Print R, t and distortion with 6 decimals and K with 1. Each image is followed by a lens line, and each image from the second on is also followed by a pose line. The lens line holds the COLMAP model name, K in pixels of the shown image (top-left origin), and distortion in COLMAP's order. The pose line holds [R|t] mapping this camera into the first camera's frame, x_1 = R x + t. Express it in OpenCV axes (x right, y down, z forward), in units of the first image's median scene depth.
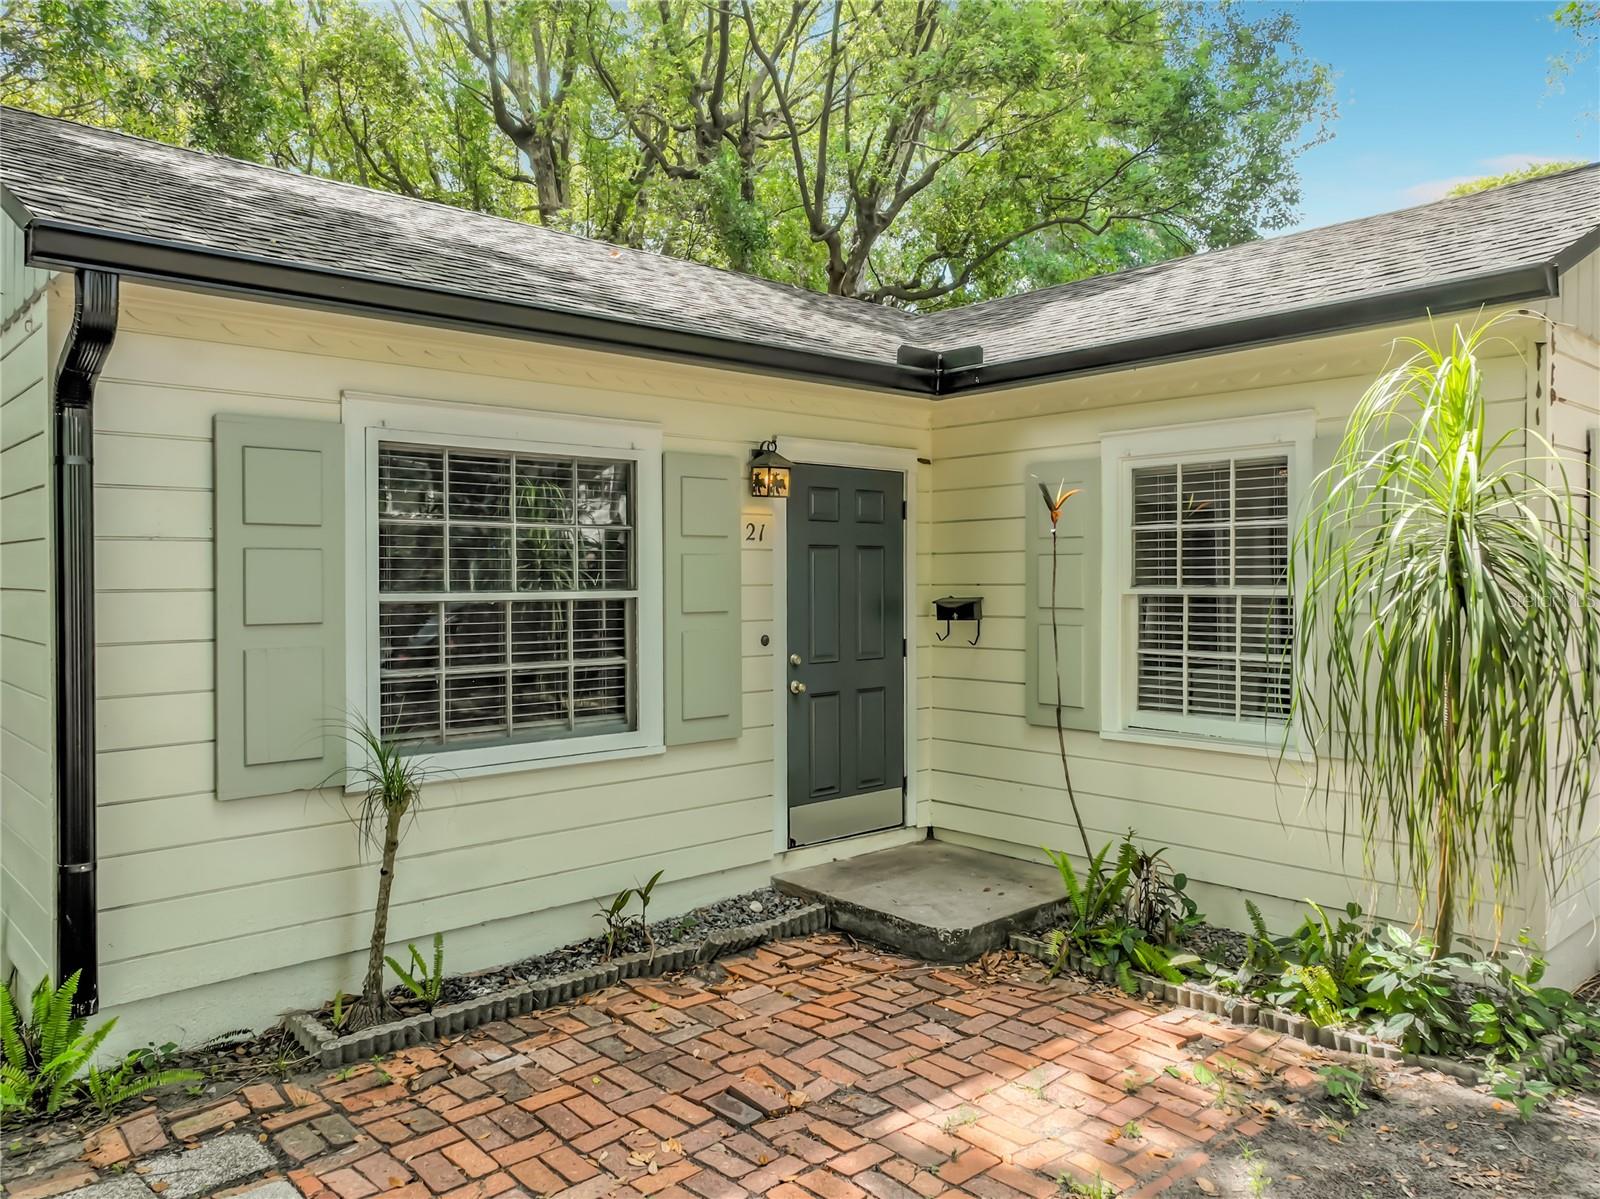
lens RADIAL K [[1239.2, 0, 803.4], [0, 1239.2, 612.3], [0, 0, 1]] dist [0.001027, 0.002188]
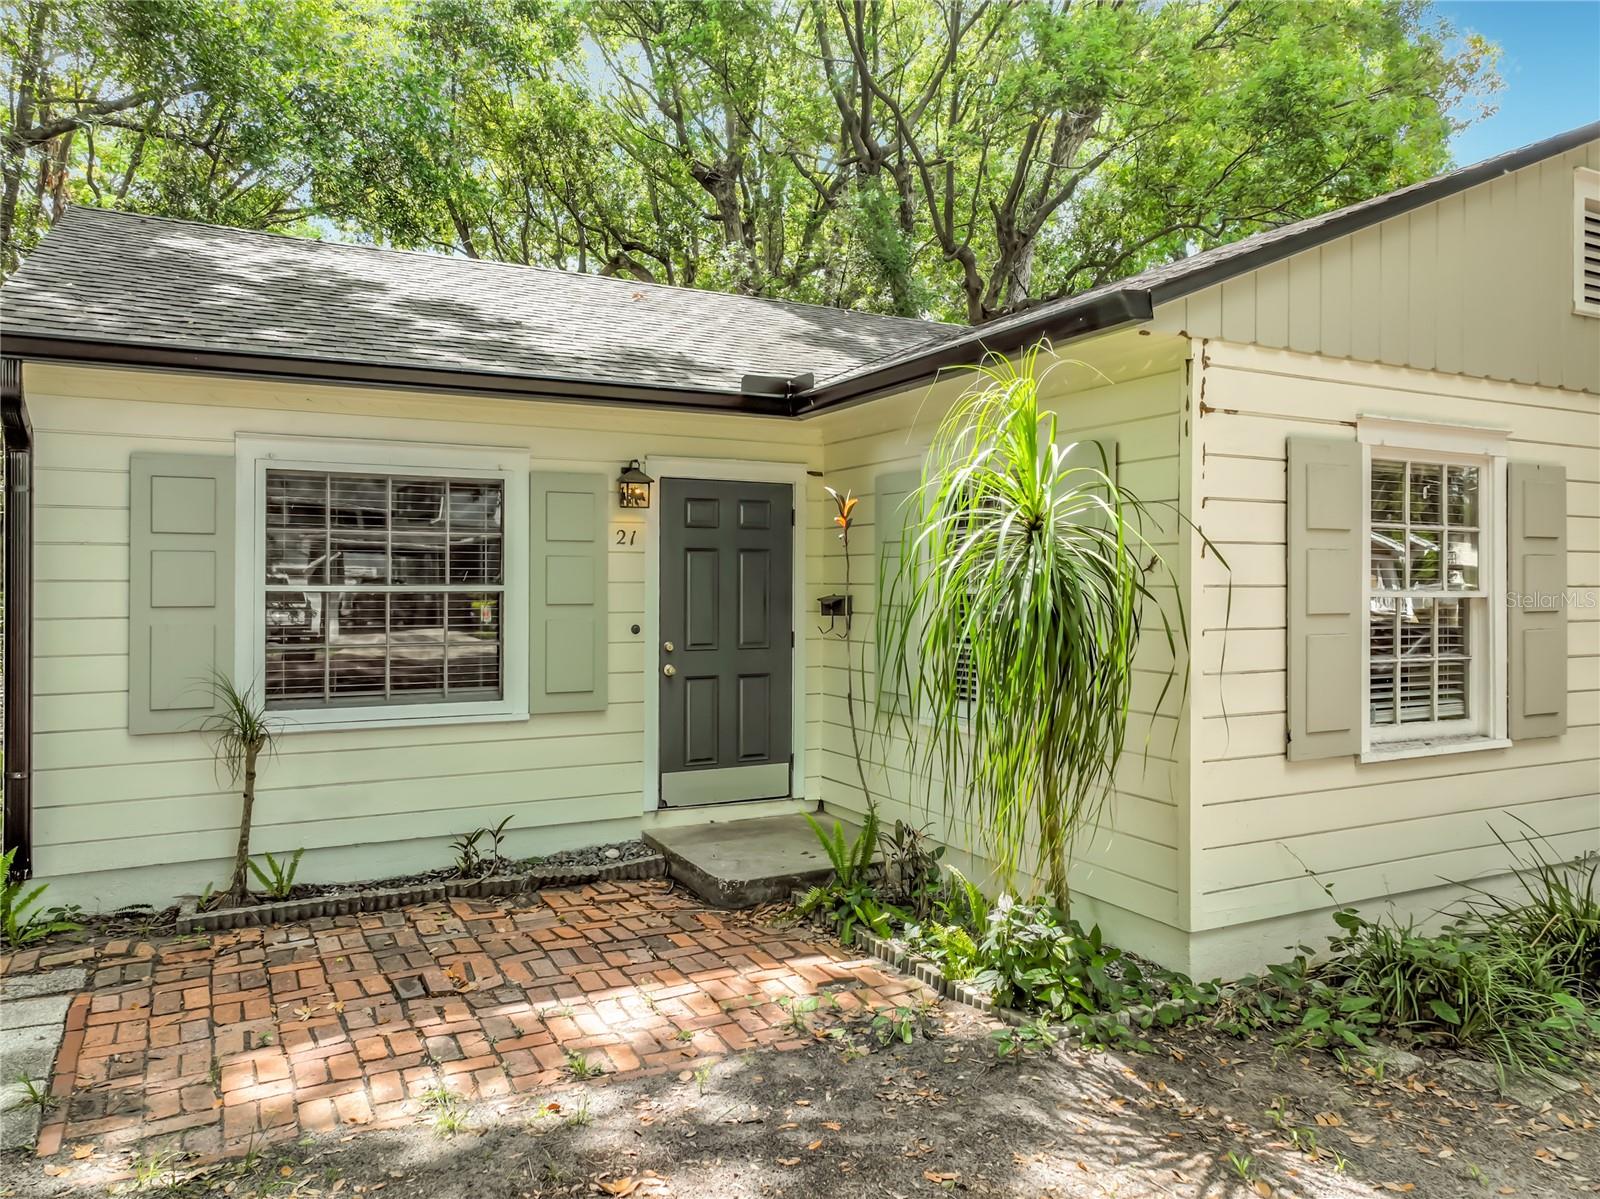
lens RADIAL K [[1239.2, 0, 866.4], [0, 1239.2, 607.5], [0, 0, 1]] dist [0.001027, 0.002188]
pose [[0.964292, 0.013191, -0.264511, 0.579506], [-0.014821, 0.999881, -0.004170, 0.004224], [0.264425, 0.007941, 0.964374, -0.091074]]
